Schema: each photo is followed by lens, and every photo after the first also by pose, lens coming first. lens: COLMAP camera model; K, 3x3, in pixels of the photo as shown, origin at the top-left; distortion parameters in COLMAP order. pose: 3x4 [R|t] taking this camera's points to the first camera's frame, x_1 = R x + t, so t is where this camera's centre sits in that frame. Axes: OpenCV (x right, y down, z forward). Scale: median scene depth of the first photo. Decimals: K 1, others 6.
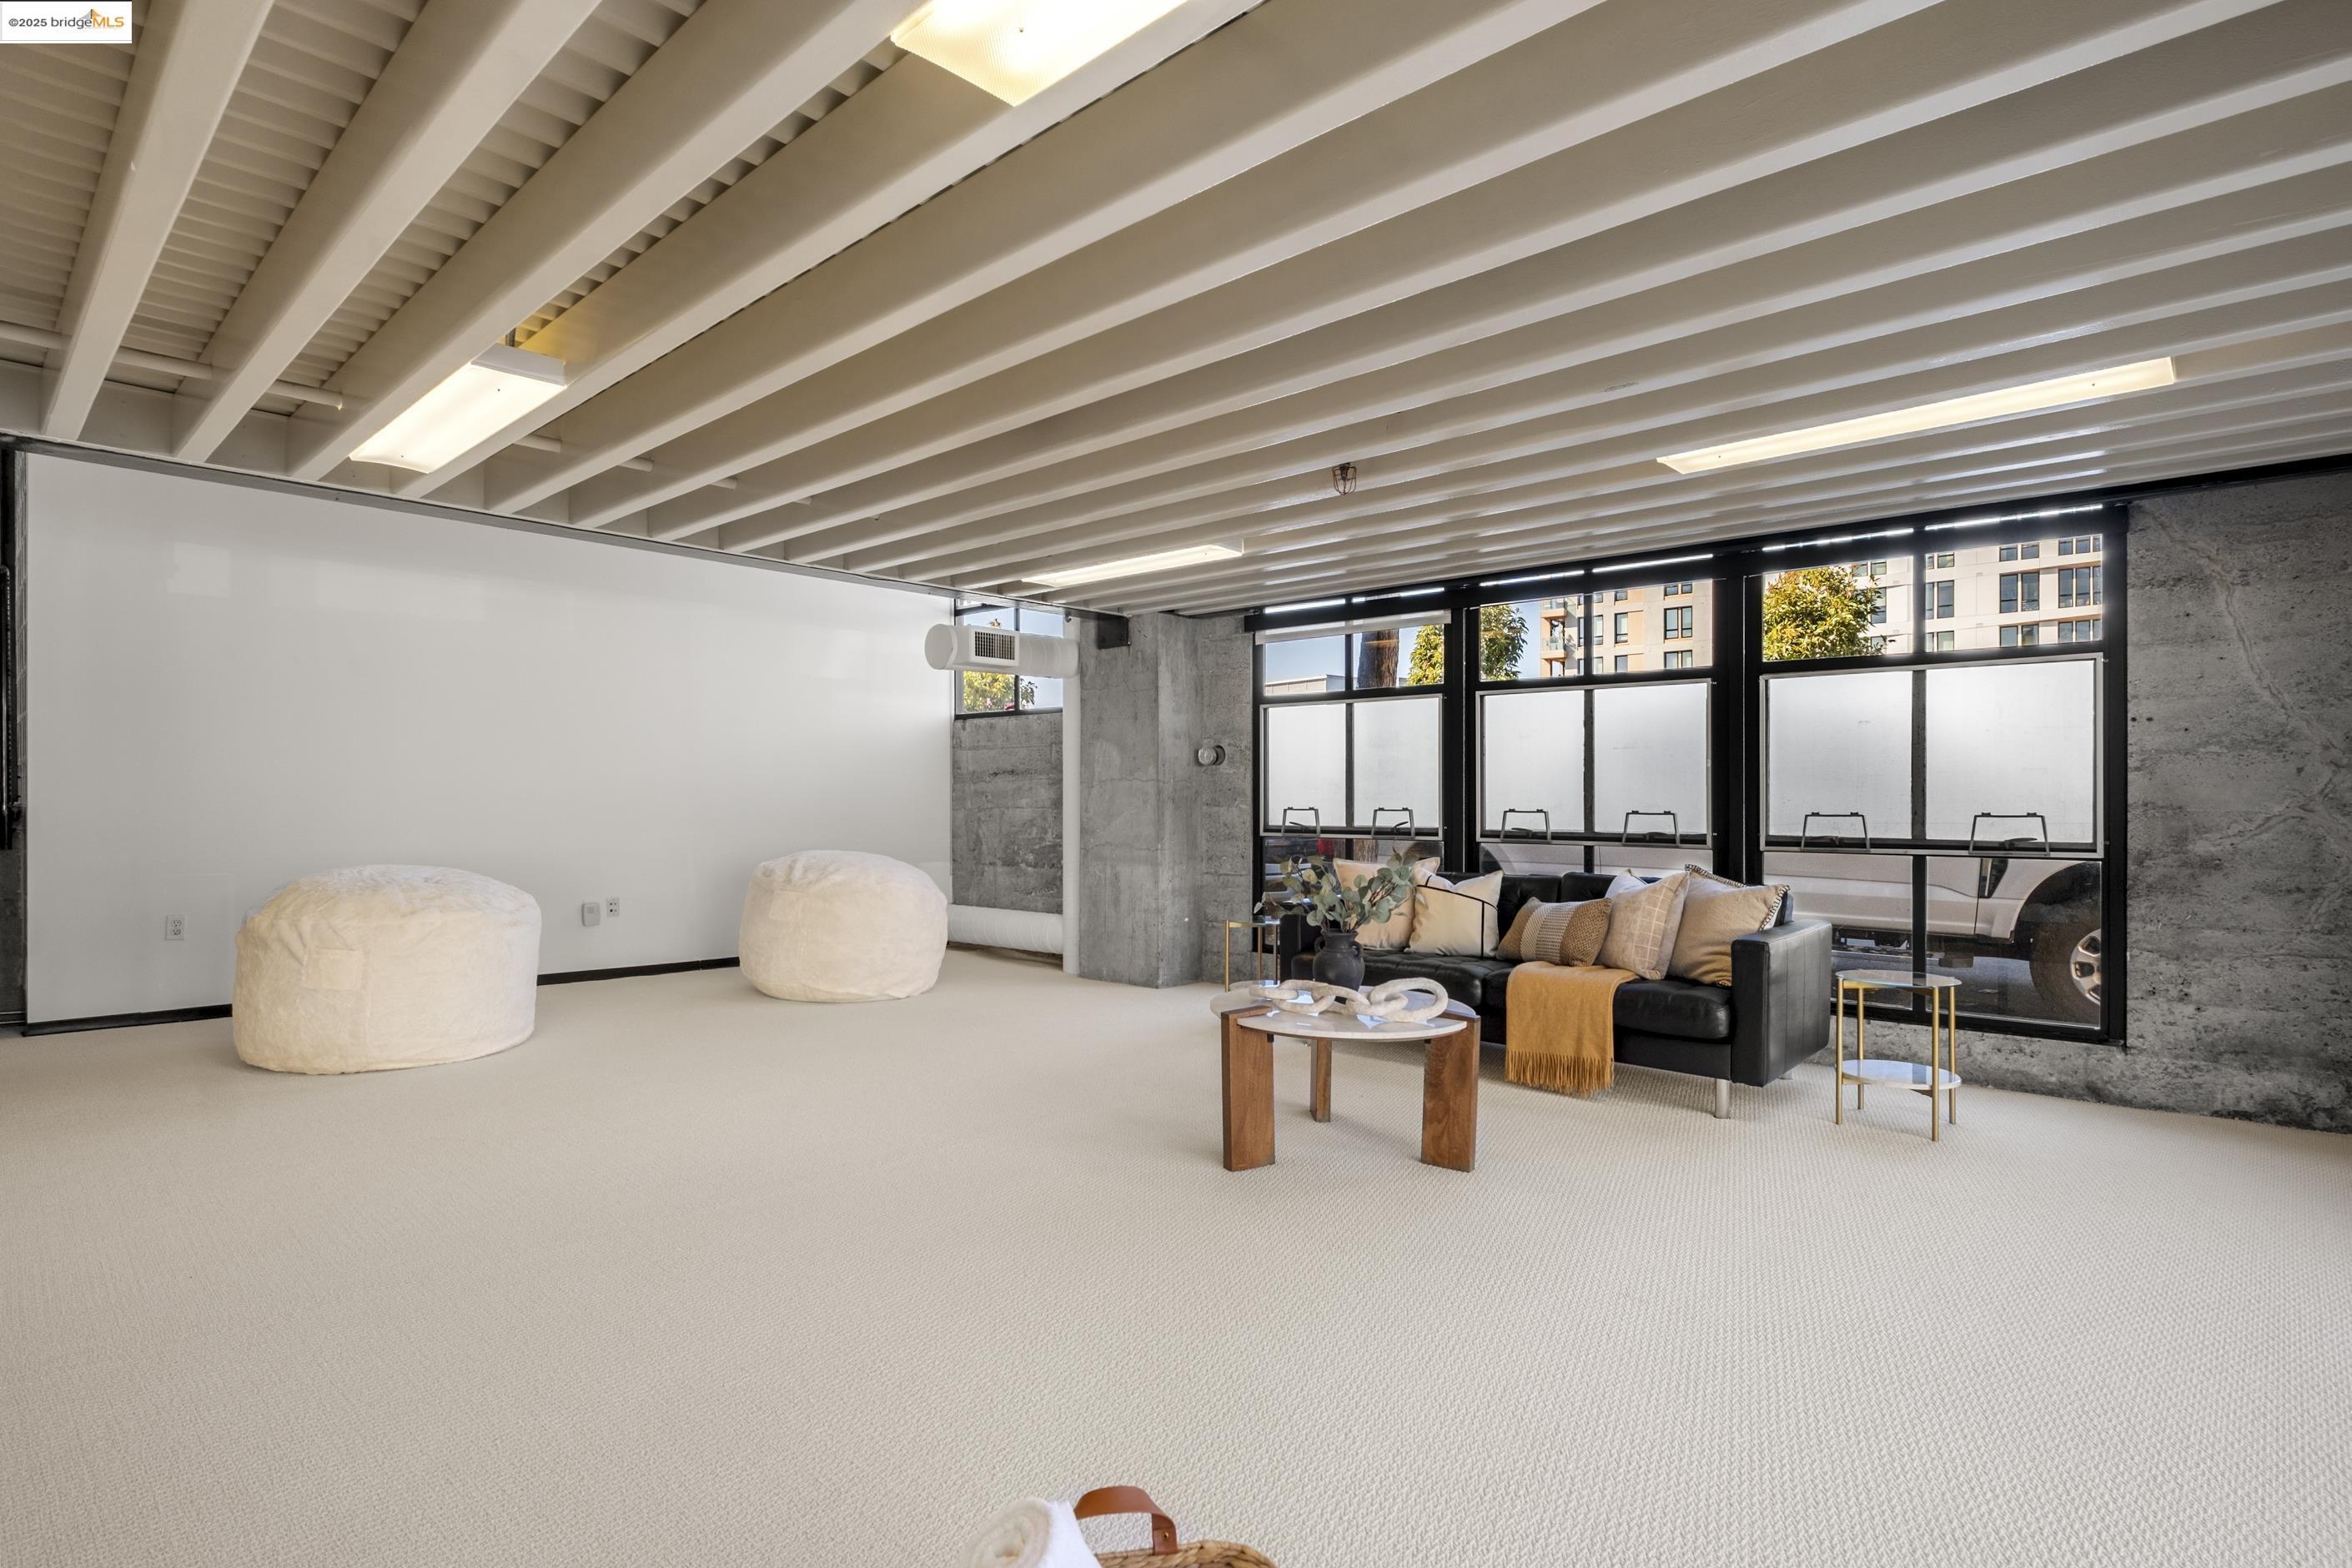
lens RADIAL K [[1200.6, 0, 1172.6], [0, 1200.6, 788.8], [0, 0, 1]] dist [0.001647, 0.000084]
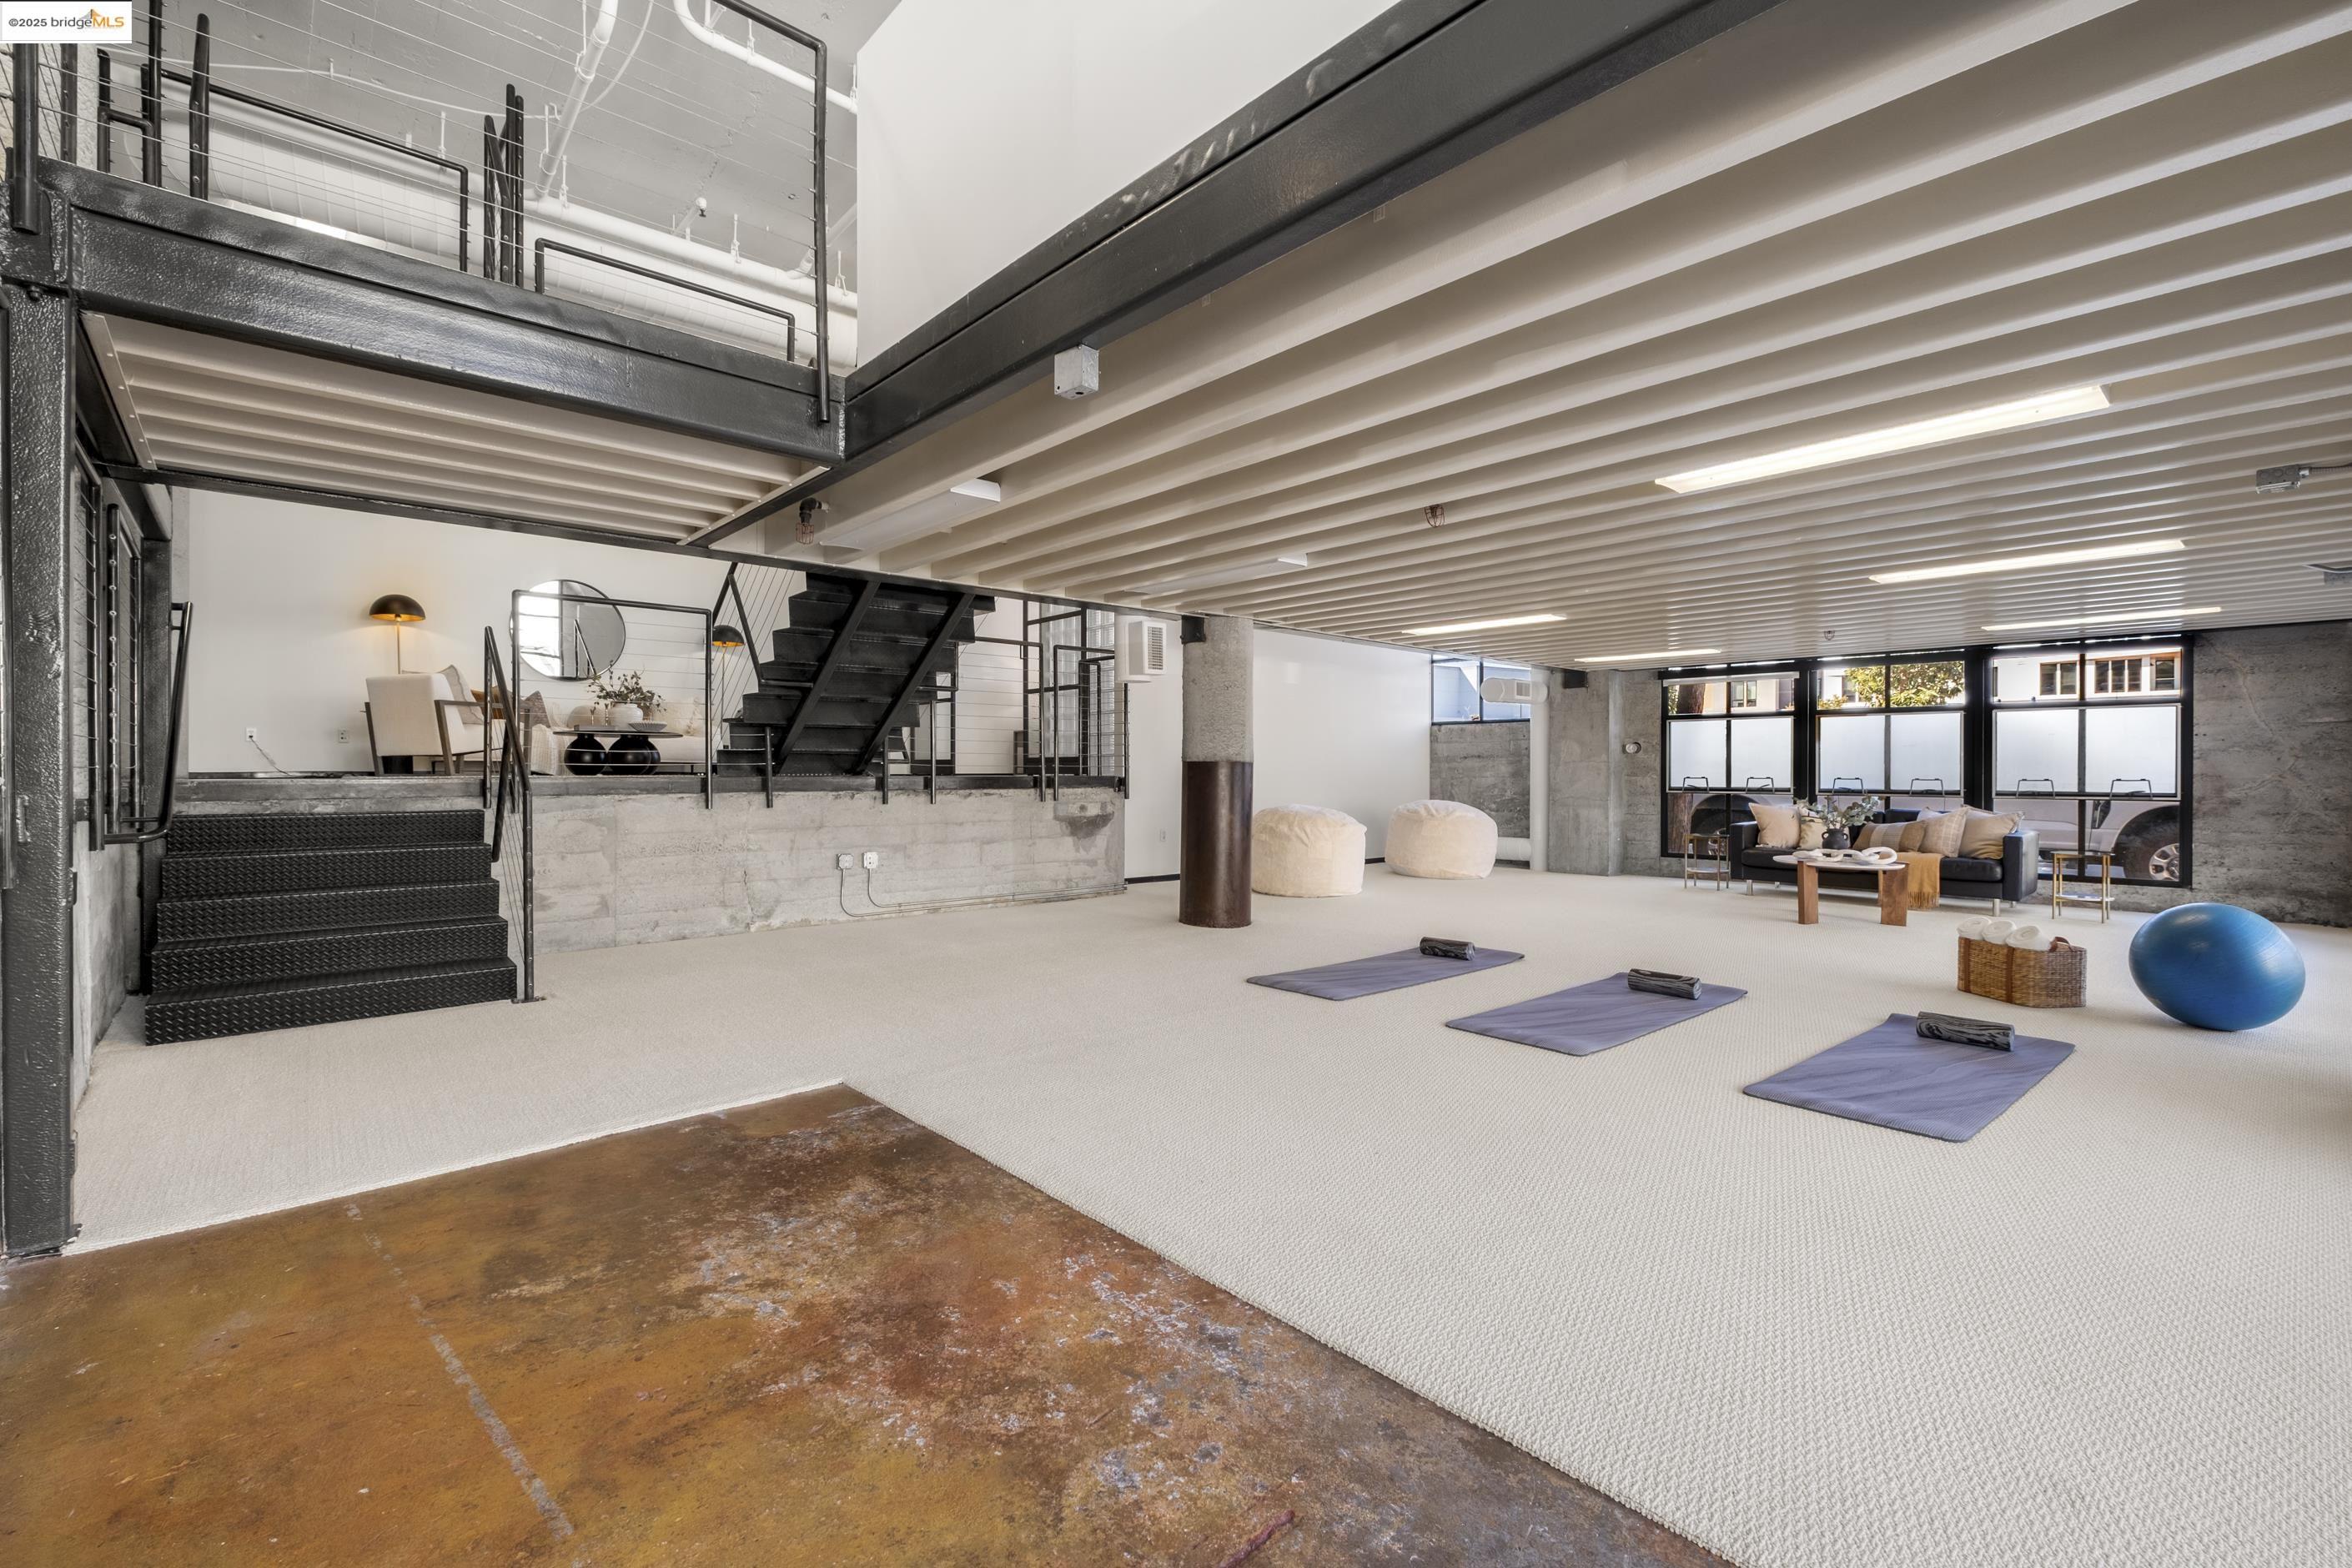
lens RADIAL K [[1014.6, 0, 1186.7], [0, 1014.6, 769.2], [0, 0, 1]] dist [-0.003720, -0.000664]
pose [[0.997861, 0.004630, -0.065201, -0.792552], [-0.004677, 0.999989, -0.000582, 0.011371], [0.065197, 0.000885, 0.997872, -0.823749]]
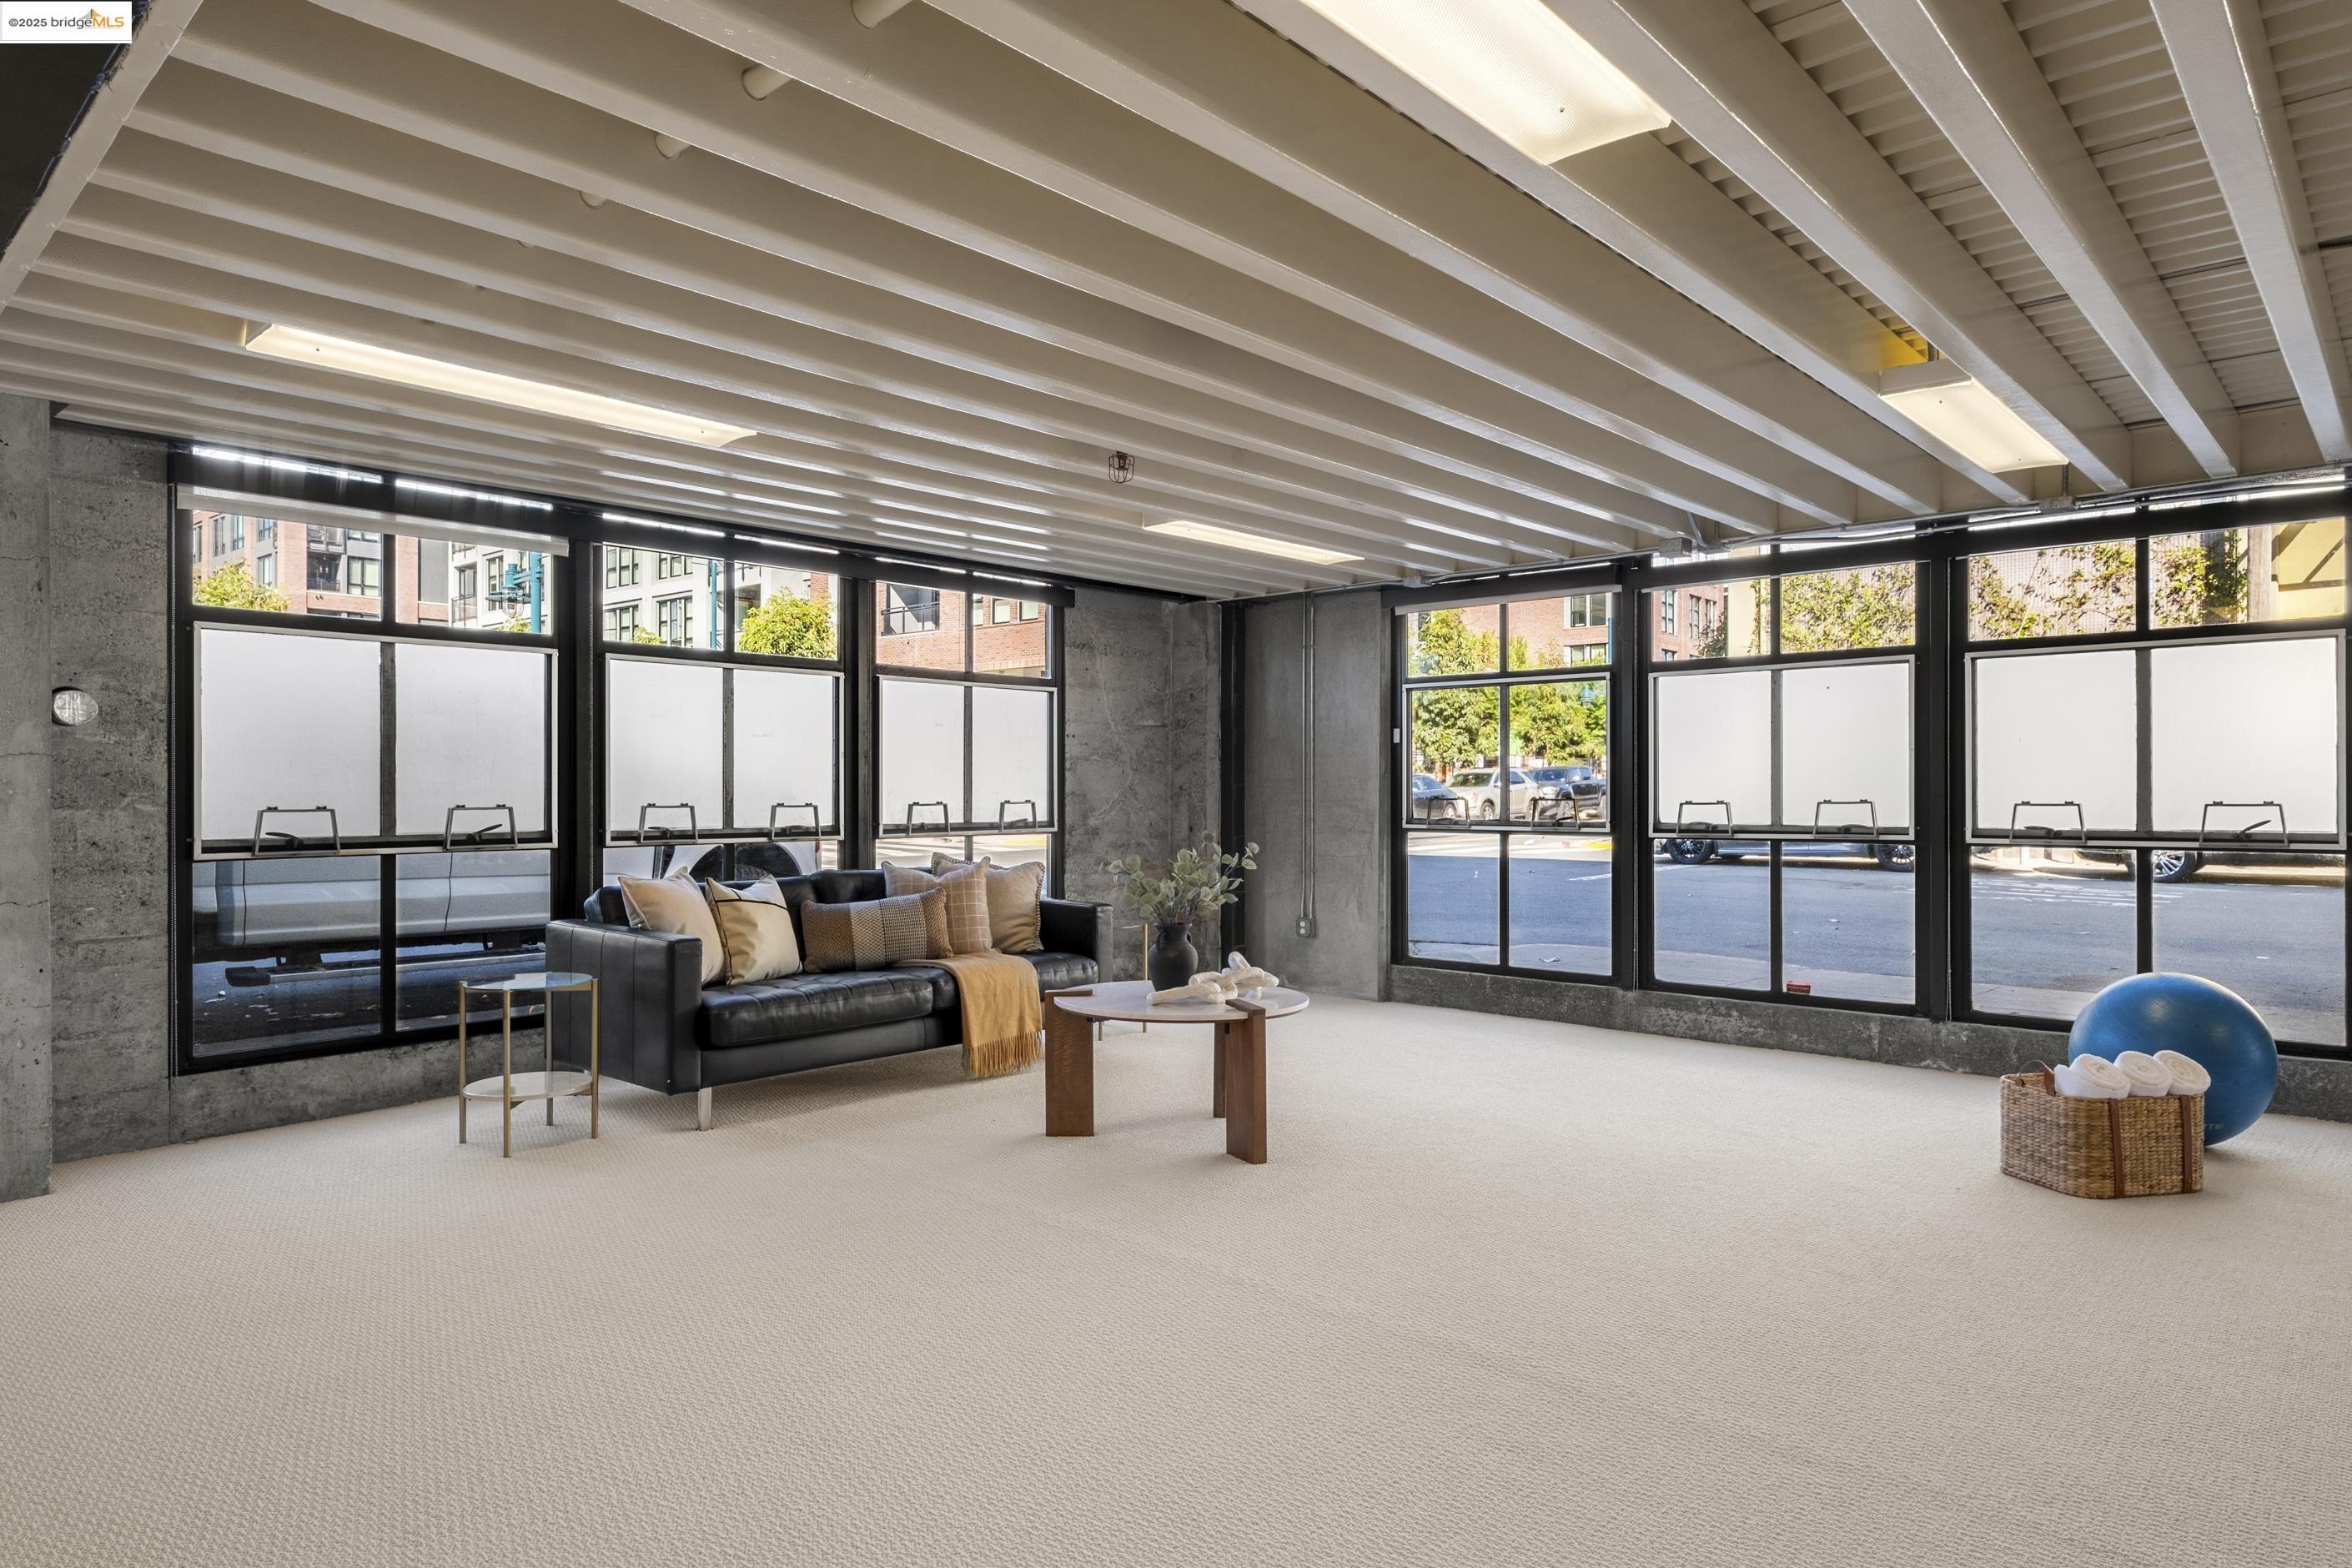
lens RADIAL K [[1415.6, 0, 1218.5], [0, 1415.6, 785.7], [0, 0, 1]] dist [-0.002923, 0.000669]
pose [[-0.042891, -0.000398, 0.999080, -0.854646], [-0.008388, 0.999965, 0.000038, 0.001618], [-0.999045, -0.008379, -0.042893, 0.811352]]
